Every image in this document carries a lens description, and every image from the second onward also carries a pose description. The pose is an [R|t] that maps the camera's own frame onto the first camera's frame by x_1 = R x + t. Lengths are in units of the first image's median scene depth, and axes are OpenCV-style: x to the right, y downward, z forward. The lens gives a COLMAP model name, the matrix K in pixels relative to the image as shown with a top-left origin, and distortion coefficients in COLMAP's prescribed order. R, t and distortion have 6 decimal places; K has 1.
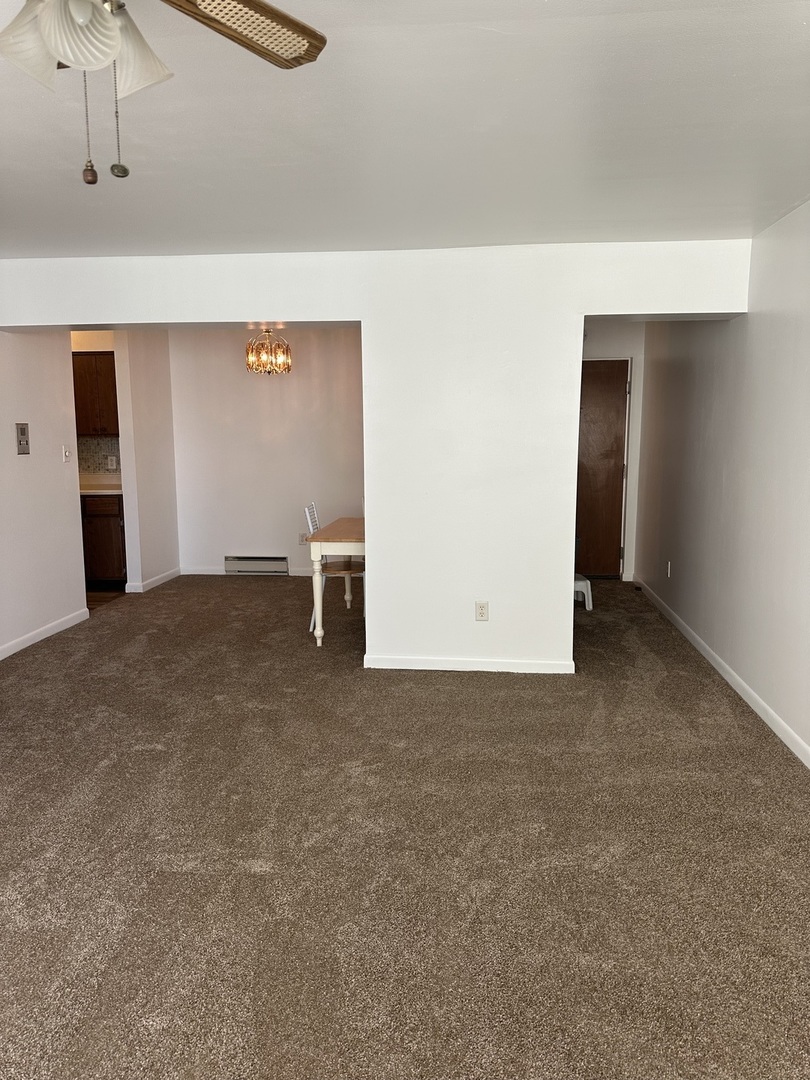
lens RADIAL K [[775.6, 0, 414.8], [0, 775.6, 537.7], [0, 0, 1]] dist [0.051592, -0.075821]
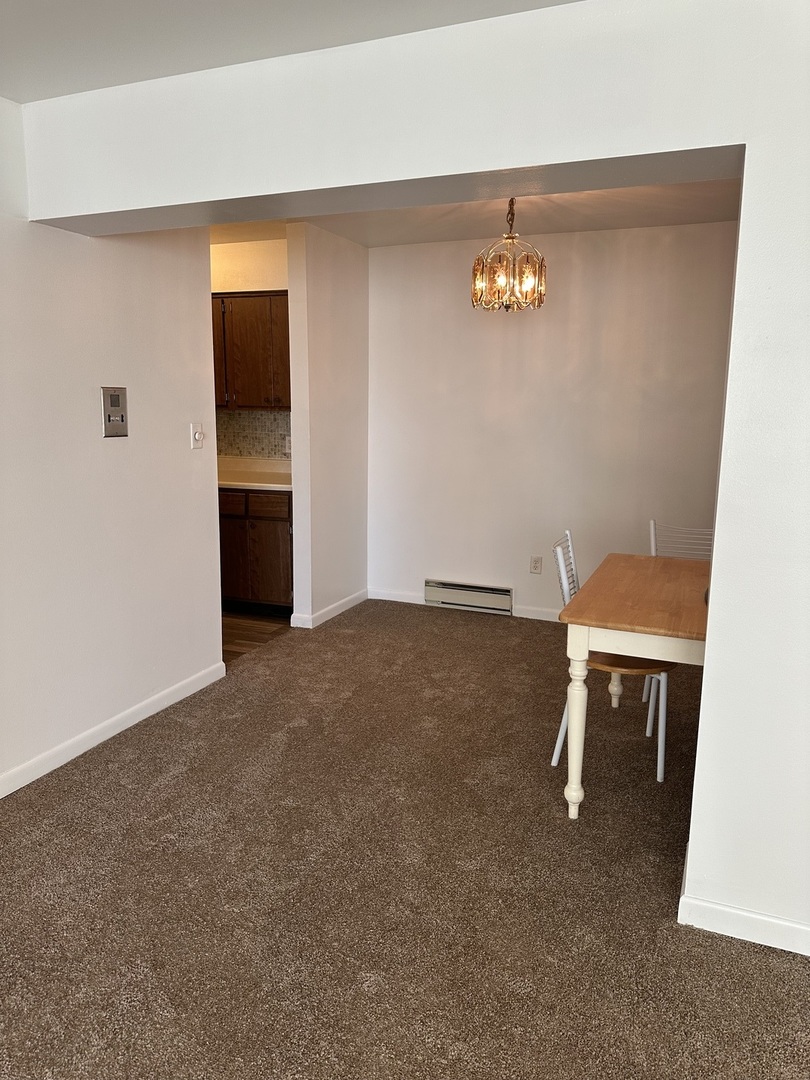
lens RADIAL K [[775.6, 0, 399.9], [0, 775.6, 556.7], [0, 0, 1]] dist [0.051592, -0.075821]
pose [[0.955796, 0.072458, -0.284961, -0.097046], [-0.056102, 0.996297, 0.065159, -0.065626], [0.288627, -0.046292, 0.956322, 0.467550]]
